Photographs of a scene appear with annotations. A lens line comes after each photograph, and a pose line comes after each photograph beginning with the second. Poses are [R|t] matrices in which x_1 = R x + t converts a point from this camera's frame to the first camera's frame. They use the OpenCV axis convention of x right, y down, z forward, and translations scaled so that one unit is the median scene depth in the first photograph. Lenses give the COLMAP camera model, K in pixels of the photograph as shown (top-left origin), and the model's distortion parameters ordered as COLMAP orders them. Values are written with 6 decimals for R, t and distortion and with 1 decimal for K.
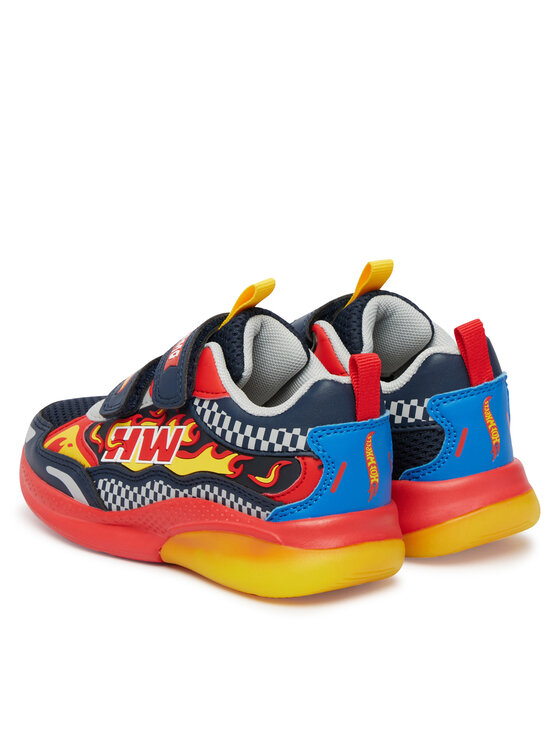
lens RADIAL K [[1696.2, 0, 280.5], [0, 1696.2, 372.8], [0, 0, 1]] dist [0.805605, 0.000000]
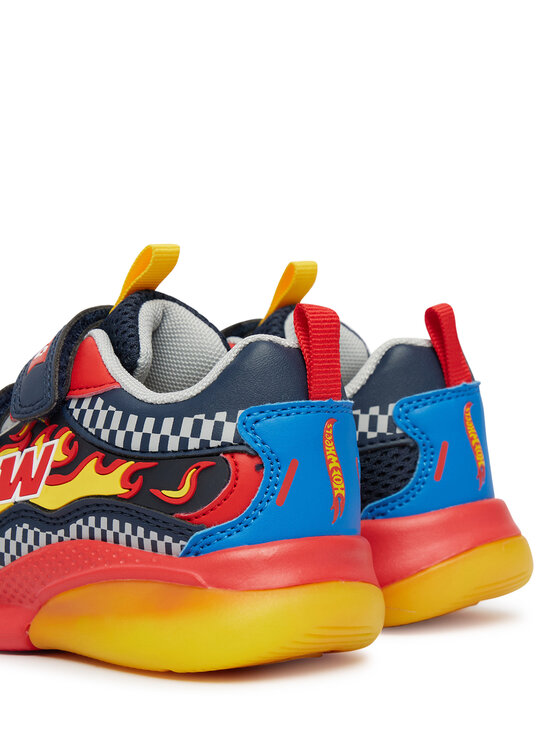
lens RADIAL K [[1354.4, 0, 277.8], [0, 1354.4, 373.1], [0, 0, 1]] dist [0.177022, 0.000000]
pose [[0.996424, -0.043222, 0.072608, -0.005780], [0.053774, 0.987173, -0.150326, 0.092257], [-0.065180, 0.153693, 0.985967, 0.443462]]
